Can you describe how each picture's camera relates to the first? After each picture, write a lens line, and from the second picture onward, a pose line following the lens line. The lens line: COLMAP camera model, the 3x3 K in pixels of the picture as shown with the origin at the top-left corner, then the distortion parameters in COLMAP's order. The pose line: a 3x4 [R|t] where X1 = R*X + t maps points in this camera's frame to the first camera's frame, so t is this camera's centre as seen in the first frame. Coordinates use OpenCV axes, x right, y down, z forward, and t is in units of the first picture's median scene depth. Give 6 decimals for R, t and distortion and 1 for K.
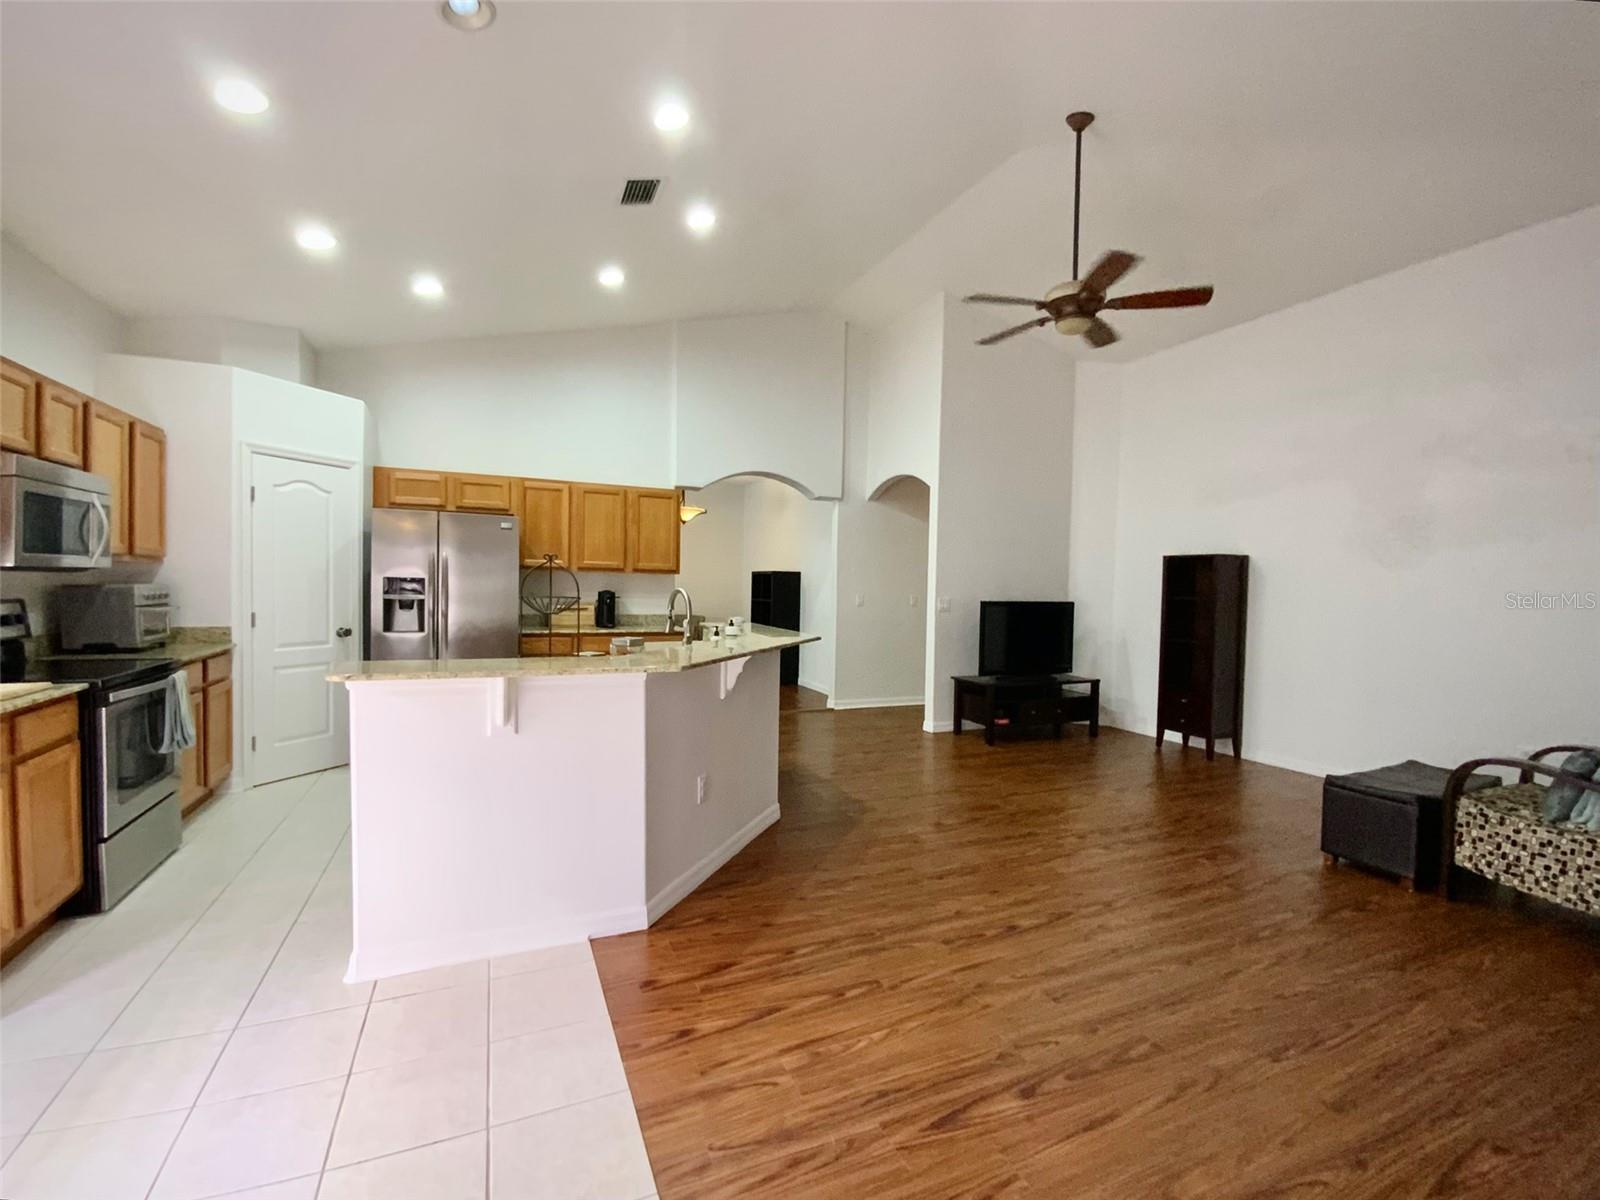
lens RADIAL K [[676.6, 0, 806.7], [0, 676.6, 605.9], [0, 0, 1]] dist [0.000909, -0.000051]
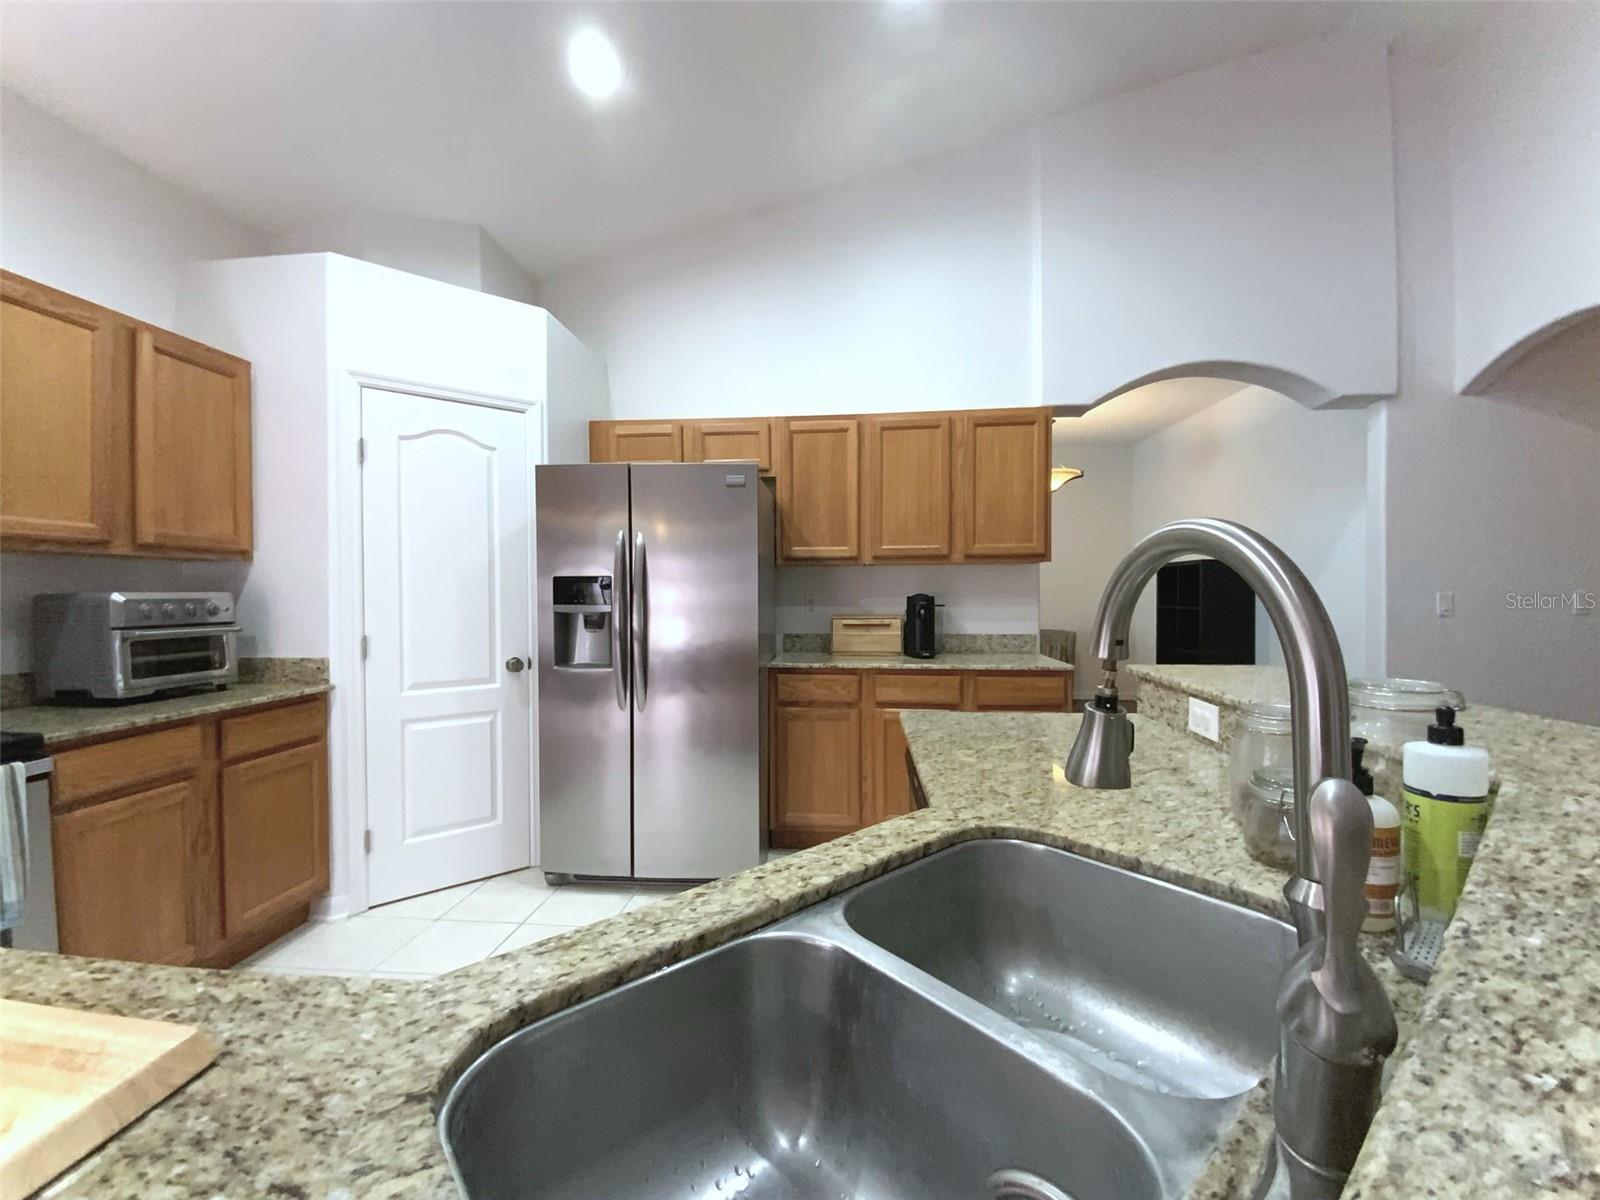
lens RADIAL K [[646.7, 0, 800.0], [0, 646.7, 600.0], [0, 0, 1]] dist [-0.007825, -0.000325]
pose [[0.870672, -0.015119, -0.491631, -0.115200], [0.004595, 0.999734, -0.022606, -0.005628], [0.491842, 0.017424, 0.870510, 0.477744]]
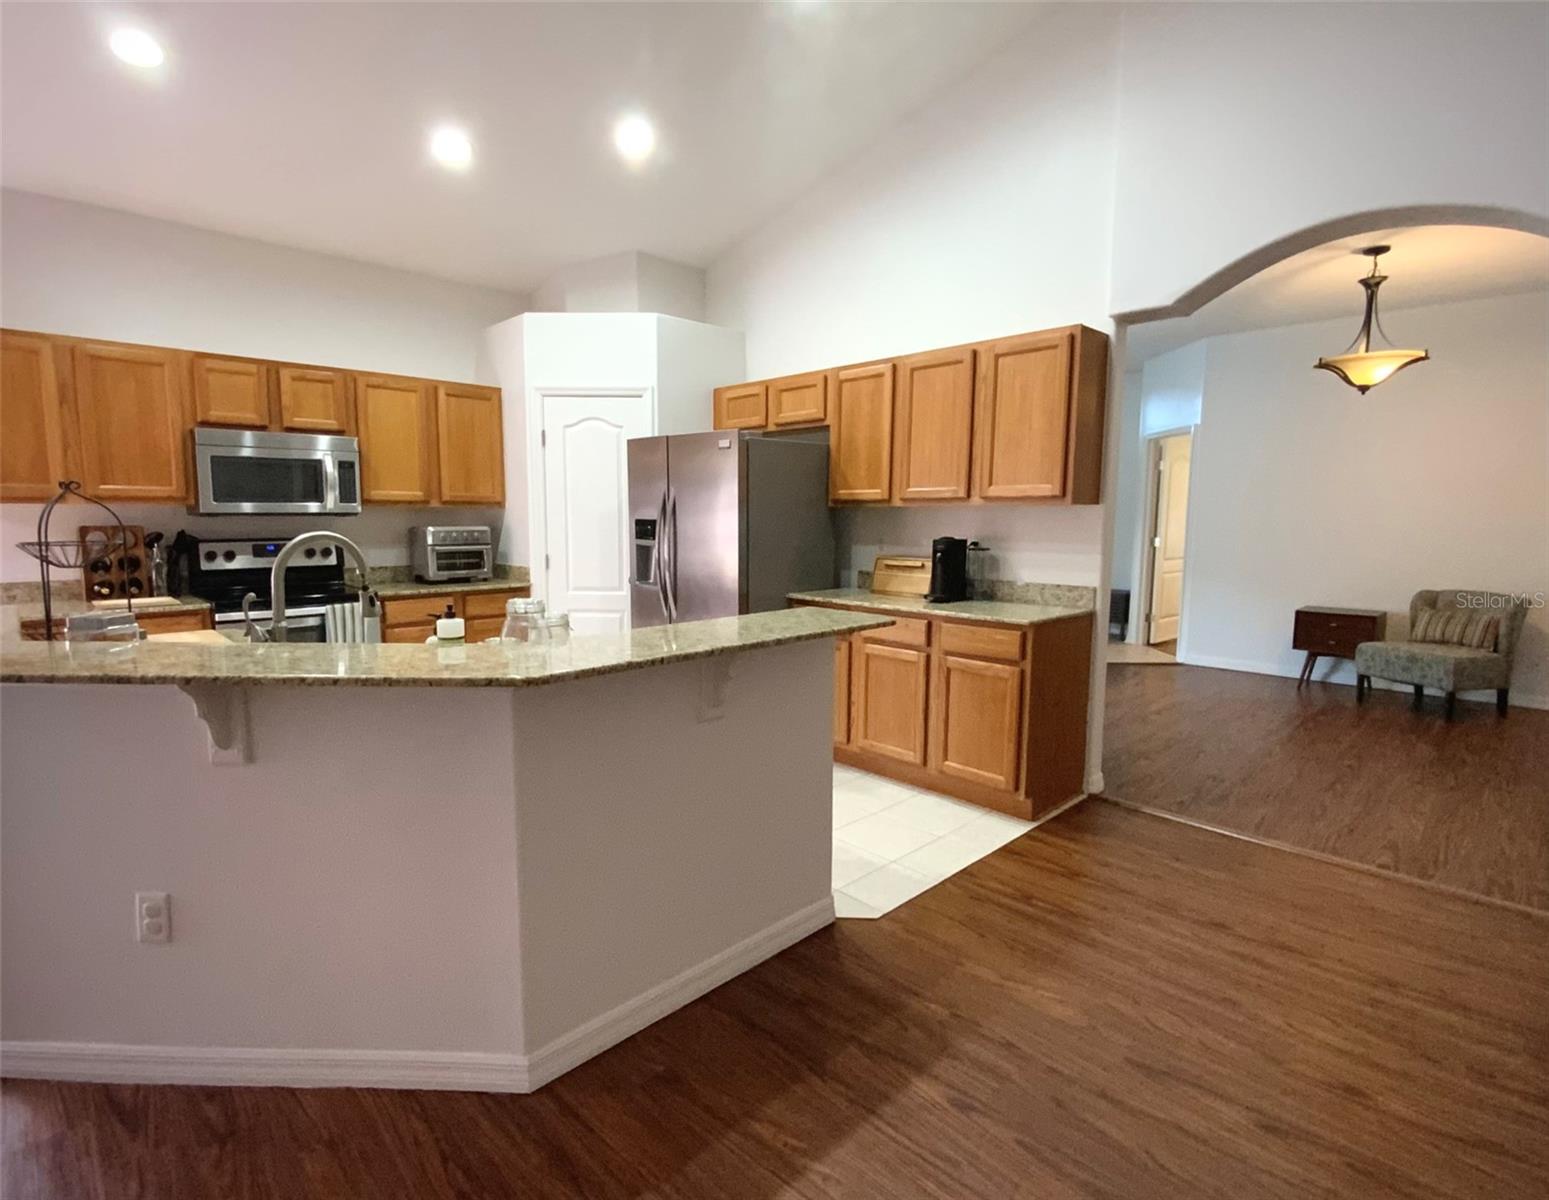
lens RADIAL K [[762.3, 0, 777.2], [0, 762.3, 617.6], [0, 0, 1]] dist [0.000435, -0.000138]
pose [[0.330795, 0.111558, -0.937086, 0.287997], [-0.028521, 0.993716, 0.108232, -0.021717], [0.943271, -0.009076, 0.331898, 0.673608]]
